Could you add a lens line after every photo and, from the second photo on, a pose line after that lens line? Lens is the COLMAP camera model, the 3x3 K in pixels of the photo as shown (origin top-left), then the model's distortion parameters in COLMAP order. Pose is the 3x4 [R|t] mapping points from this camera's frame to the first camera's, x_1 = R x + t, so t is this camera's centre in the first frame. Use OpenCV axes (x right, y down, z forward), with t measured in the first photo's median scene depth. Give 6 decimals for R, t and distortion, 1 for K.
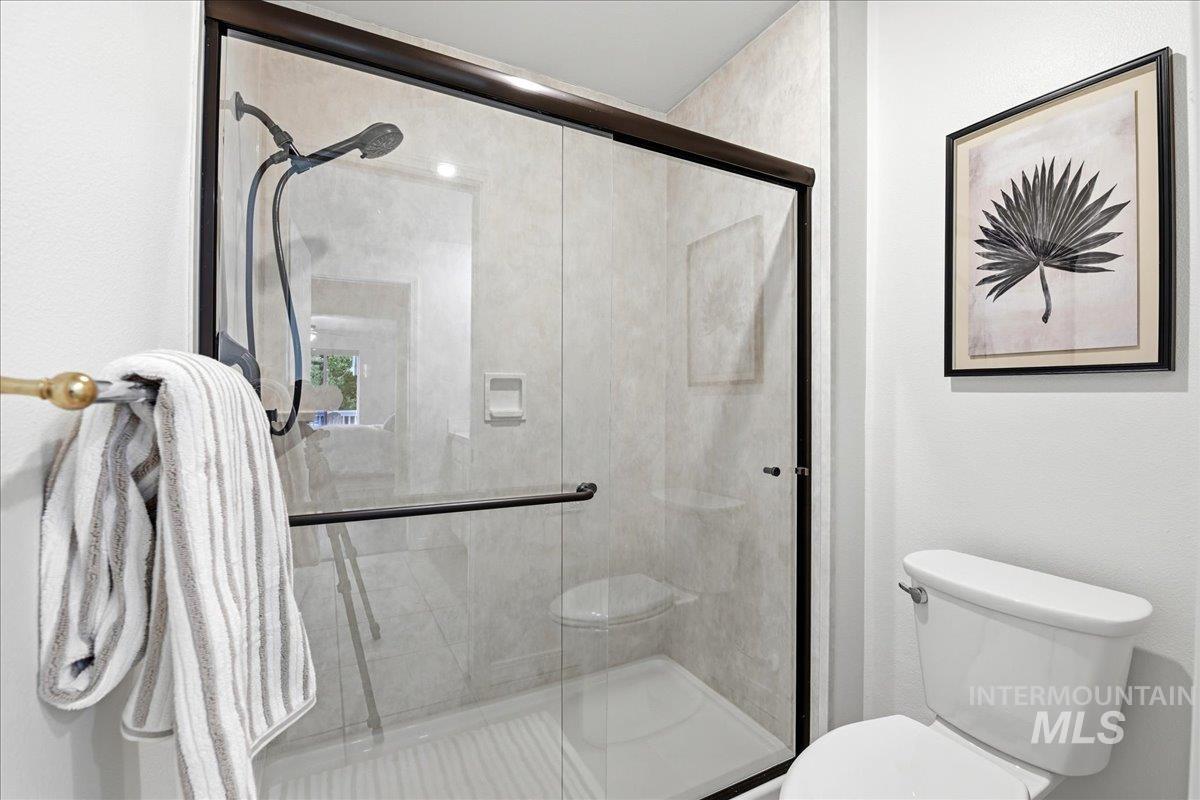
lens RADIAL K [[540.0, 0, 597.8], [0, 540.0, 390.7], [0, 0, 1]] dist [-0.009278, -0.002413]
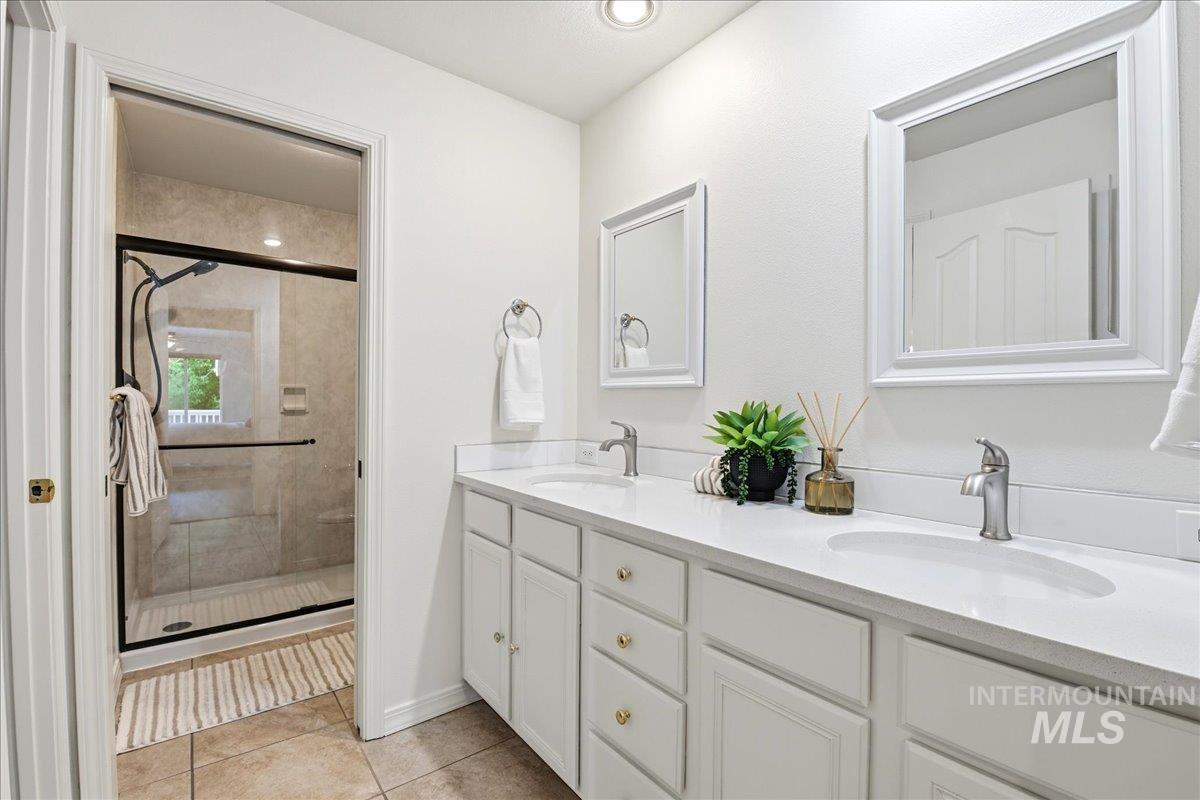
lens RADIAL K [[540.0, 0, 605.2], [0, 540.0, 403.6], [0, 0, 1]] dist [-0.009278, -0.002413]
pose [[0.982146, 0.005494, 0.188040, 0.580268], [-0.009568, 0.999739, 0.020762, -0.020940], [-0.187877, -0.022190, 0.981942, -1.056208]]
